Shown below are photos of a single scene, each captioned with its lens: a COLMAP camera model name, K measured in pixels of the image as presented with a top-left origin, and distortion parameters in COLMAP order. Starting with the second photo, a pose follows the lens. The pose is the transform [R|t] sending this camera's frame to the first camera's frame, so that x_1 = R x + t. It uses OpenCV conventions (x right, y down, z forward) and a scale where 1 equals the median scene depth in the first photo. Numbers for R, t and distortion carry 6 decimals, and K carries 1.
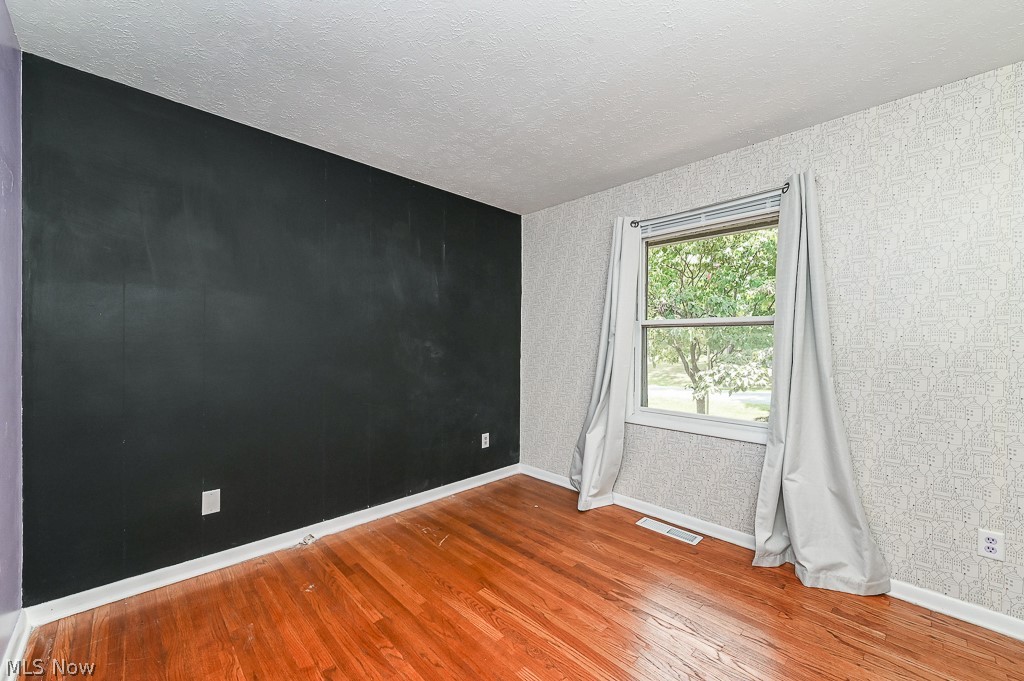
lens RADIAL K [[402.8, 0, 510.2], [0, 402.8, 339.5], [0, 0, 1]] dist [0.000857, -0.000064]
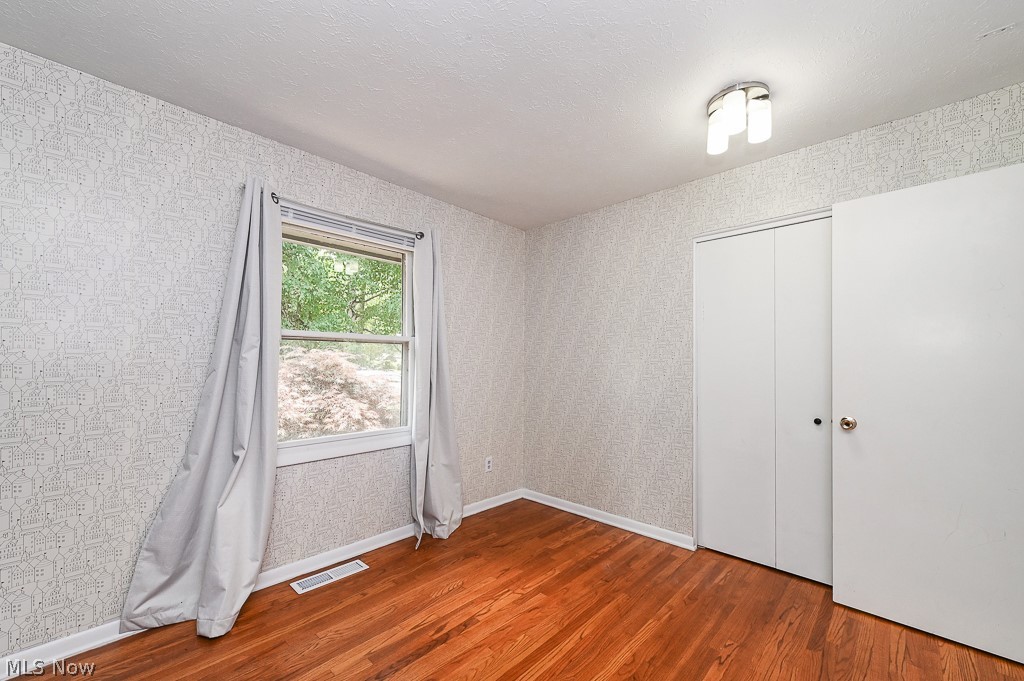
lens RADIAL K [[398.9, 0, 510.0], [0, 398.9, 361.5], [0, 0, 1]] dist [0.001214, 0.000004]
pose [[-0.030842, 0.004776, 0.999513, -0.526704], [-0.001598, 0.999987, -0.004828, 0.020139], [-0.999523, -0.001746, -0.030834, 0.711129]]
